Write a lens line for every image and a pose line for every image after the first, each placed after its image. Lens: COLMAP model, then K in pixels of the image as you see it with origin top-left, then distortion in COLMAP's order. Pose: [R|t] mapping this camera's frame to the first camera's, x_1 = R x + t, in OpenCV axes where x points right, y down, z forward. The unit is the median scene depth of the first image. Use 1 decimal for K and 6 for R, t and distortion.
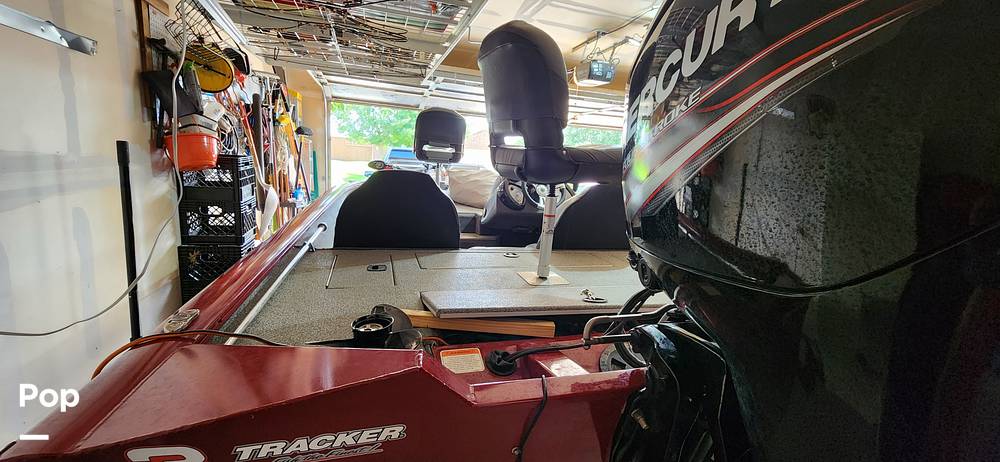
lens RADIAL K [[403.4, 0, 497.0], [0, 403.4, 240.6], [0, 0, 1]] dist [-0.009036, -0.000060]
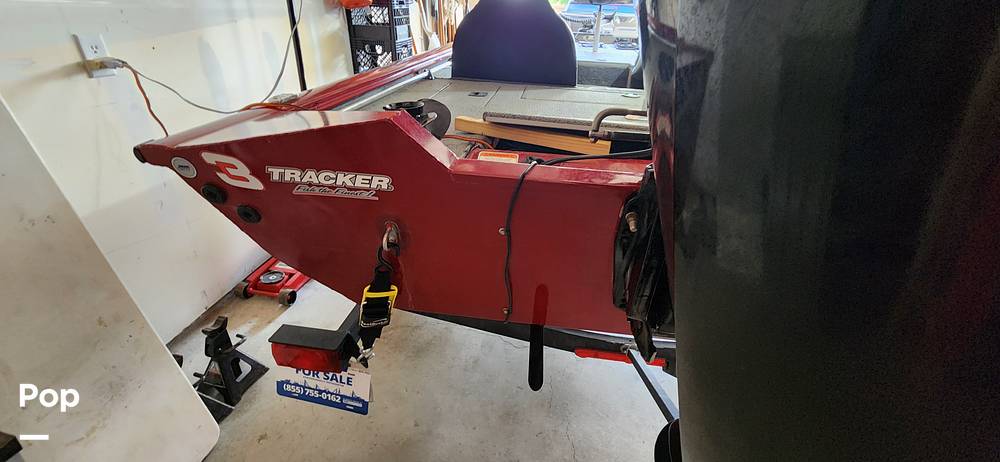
lens RADIAL K [[406.6, 0, 500.0], [0, 406.6, 231.0], [0, 0, 1]] dist [-0.000605, -0.000109]
pose [[0.909221, 0.171156, -0.379503, 0.516571], [-0.060707, 0.956344, 0.285869, 0.260086], [0.411864, -0.236879, 0.879919, 0.087984]]
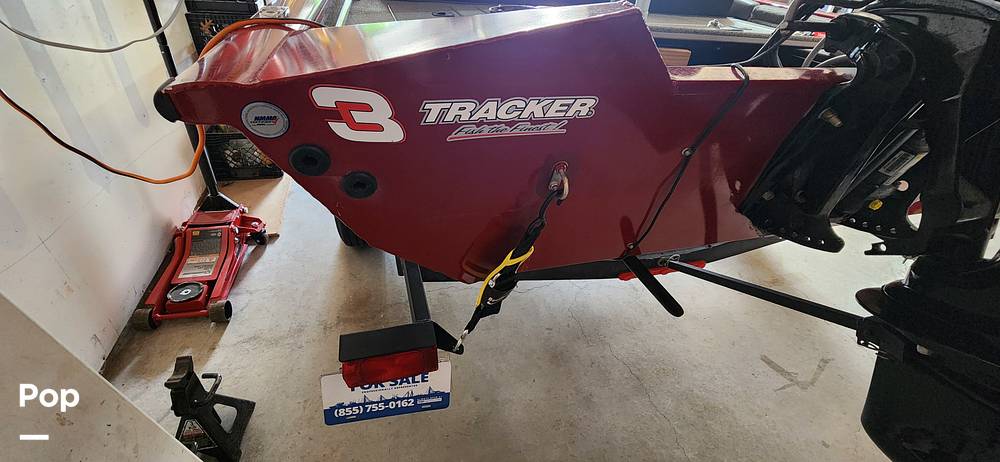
lens RADIAL K [[406.6, 0, 500.0], [0, 406.6, 231.0], [0, 0, 1]] dist [-0.000605, -0.000109]
pose [[0.999935, 0.006560, -0.009312, -0.432011], [-0.002340, 0.918389, 0.395672, 0.380734], [0.011148, -0.395625, 0.918345, 0.092507]]
